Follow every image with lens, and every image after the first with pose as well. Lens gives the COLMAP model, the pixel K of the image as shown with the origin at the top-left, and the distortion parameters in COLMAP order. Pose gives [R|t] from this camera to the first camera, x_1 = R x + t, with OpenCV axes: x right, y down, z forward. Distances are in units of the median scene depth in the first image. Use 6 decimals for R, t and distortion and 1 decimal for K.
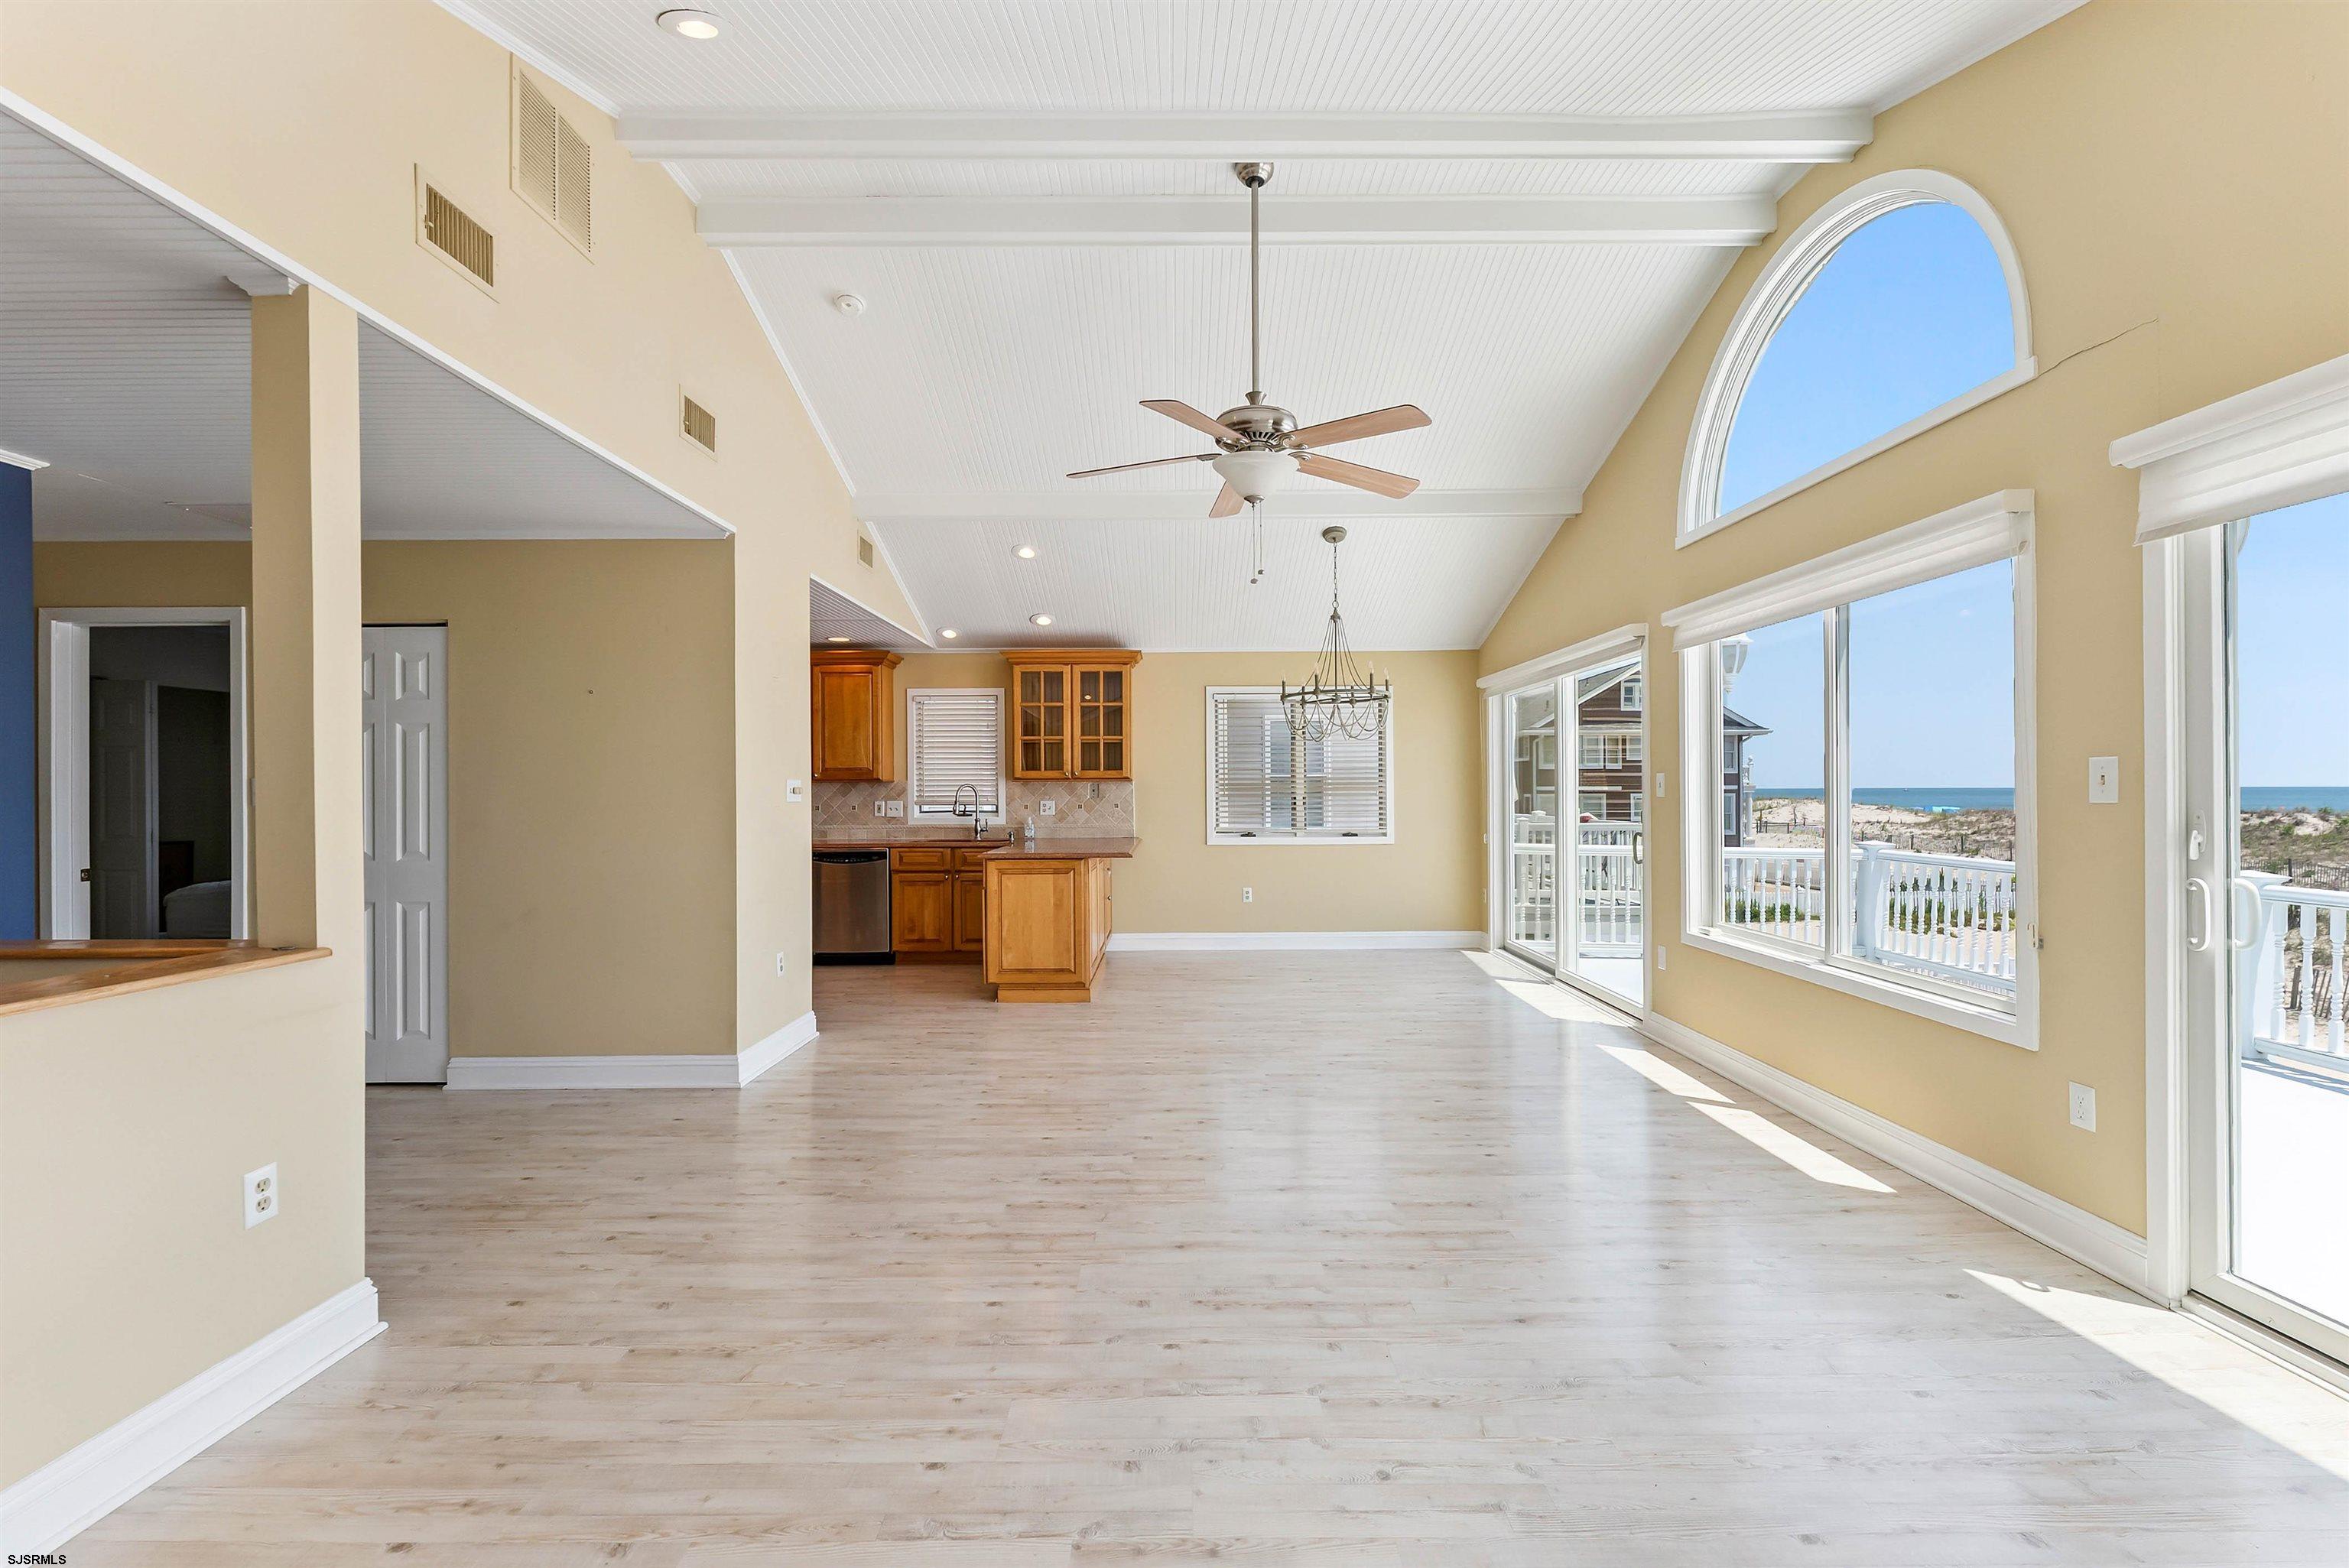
lens RADIAL K [[992.6, 0, 1165.3], [0, 992.6, 796.7], [0, 0, 1]] dist [-0.001848, -0.000171]
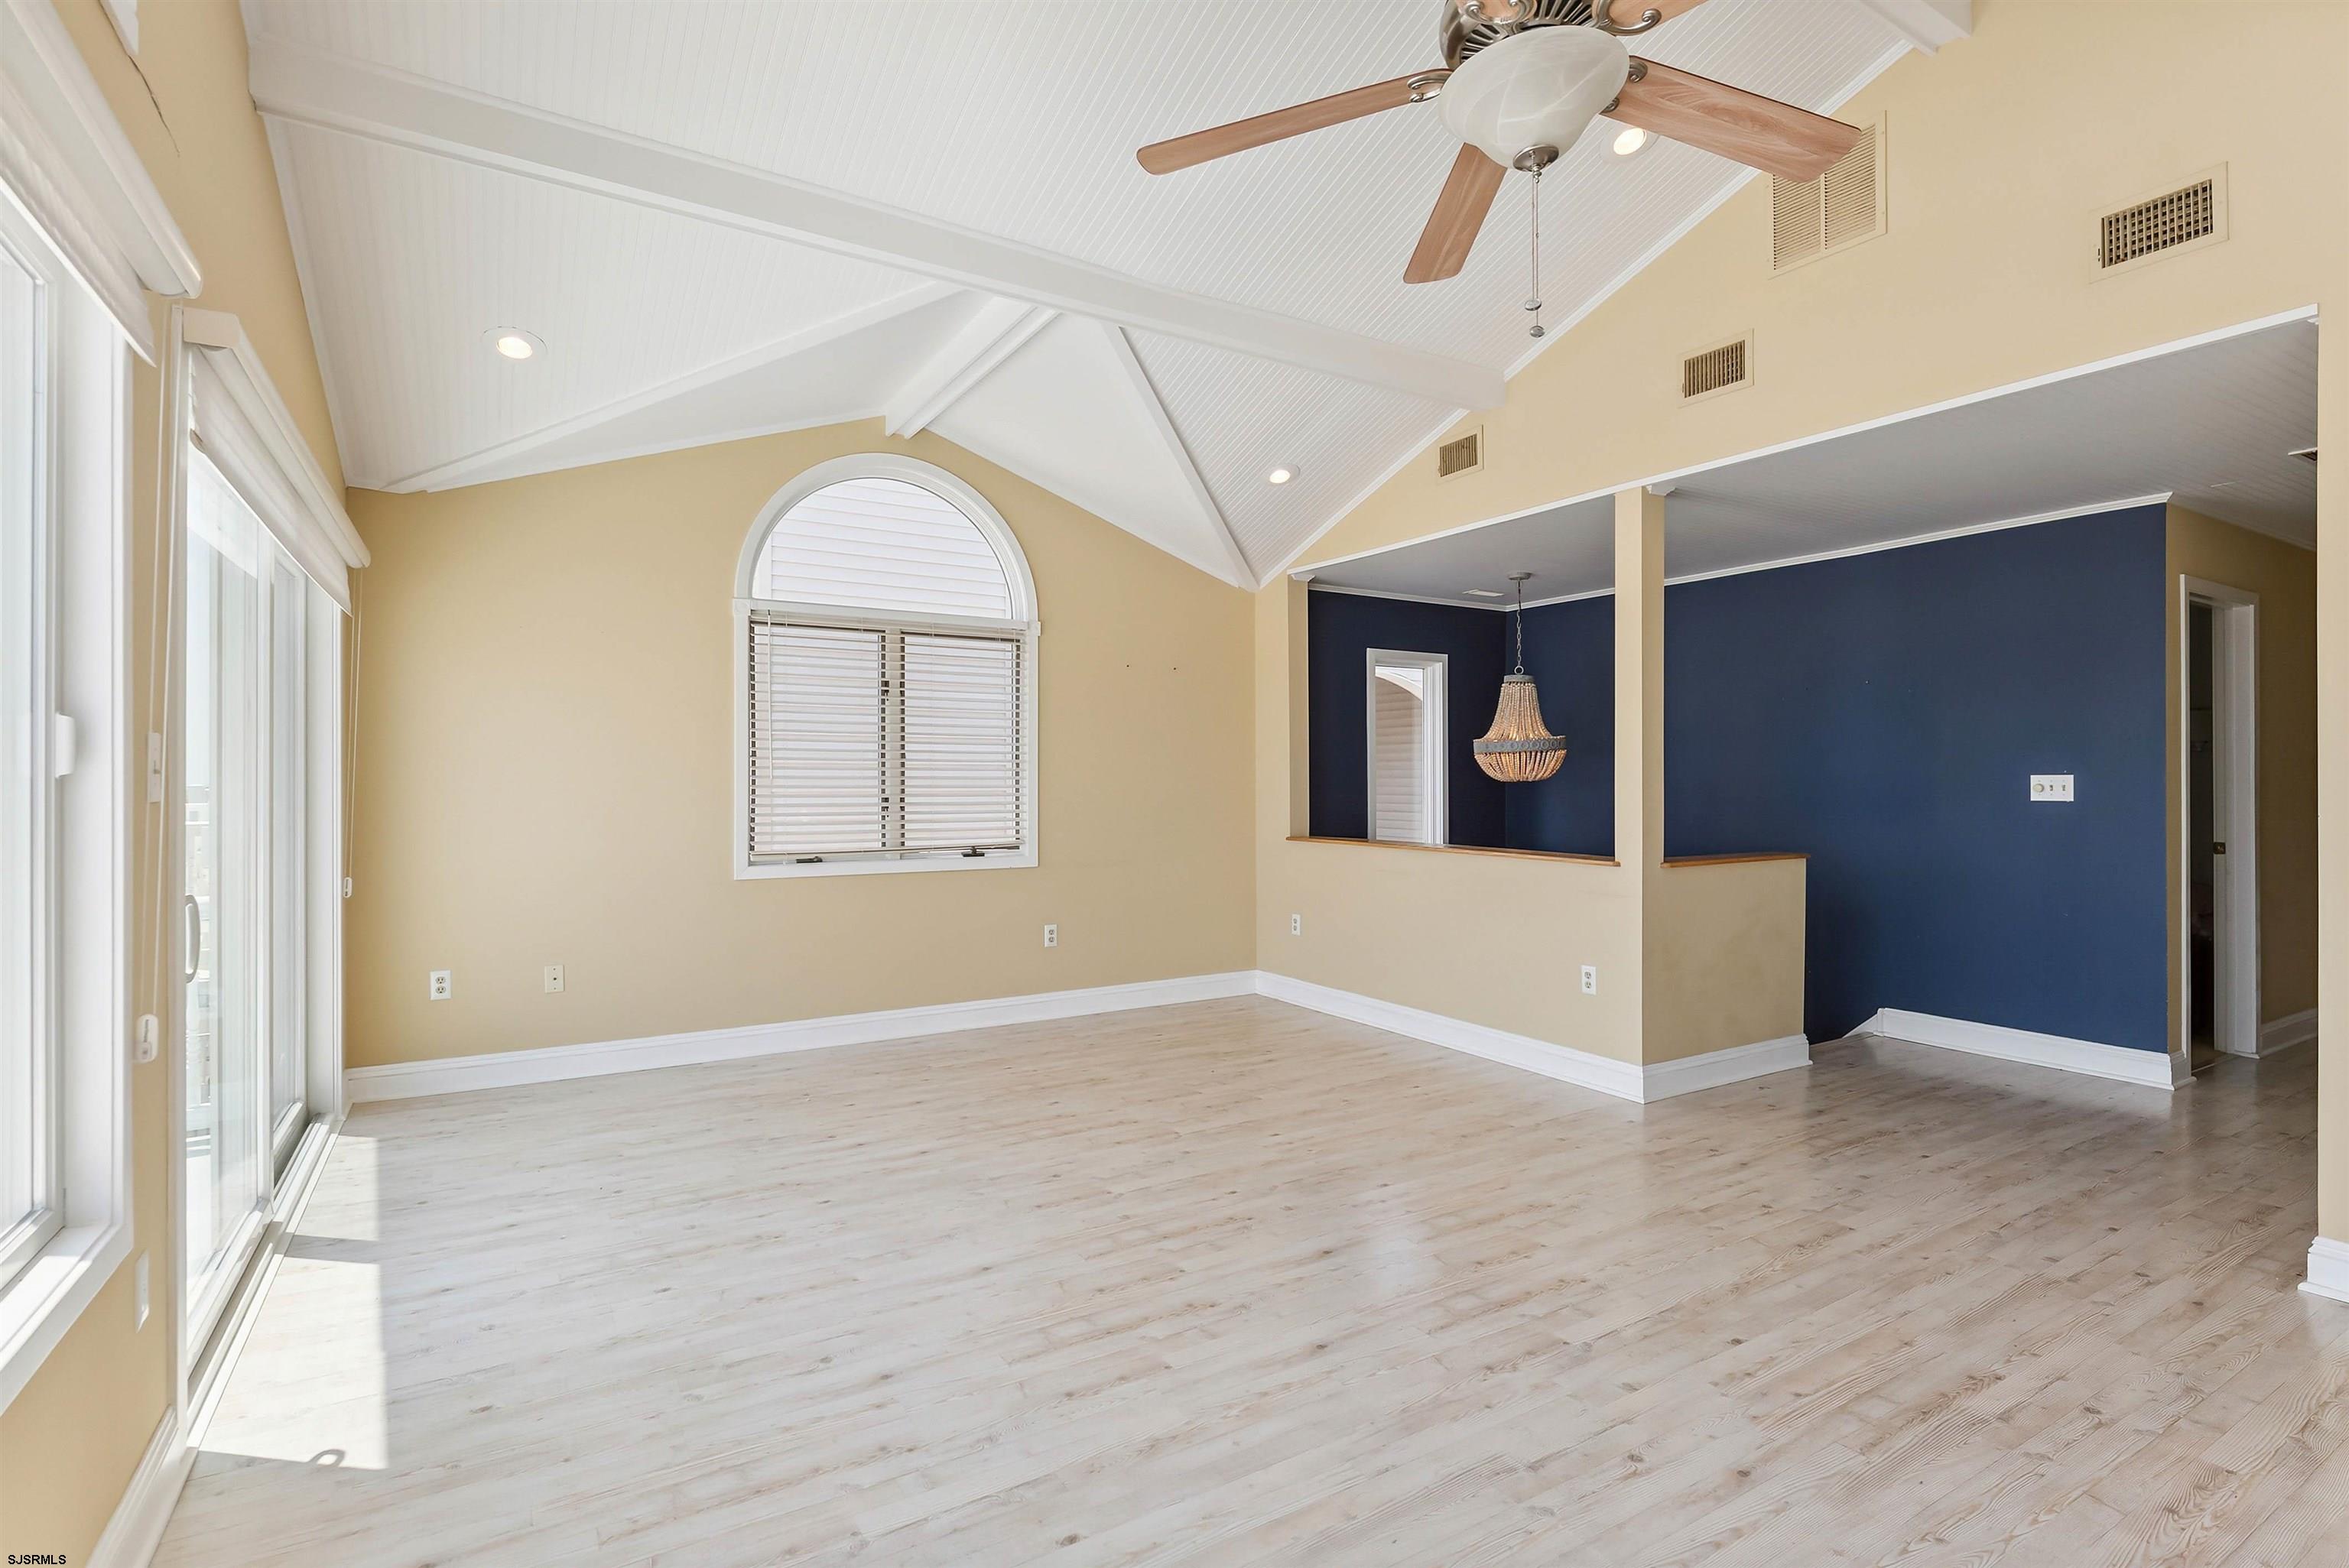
lens RADIAL K [[1104.5, 0, 1172.2], [0, 1104.5, 773.2], [0, 0, 1]] dist [0.000018, -0.000066]
pose [[-0.857652, 0.004726, -0.514209, 0.658498], [0.004887, 0.999988, 0.001039, -0.010470], [0.514208, -0.001622, -0.857664, 1.756098]]
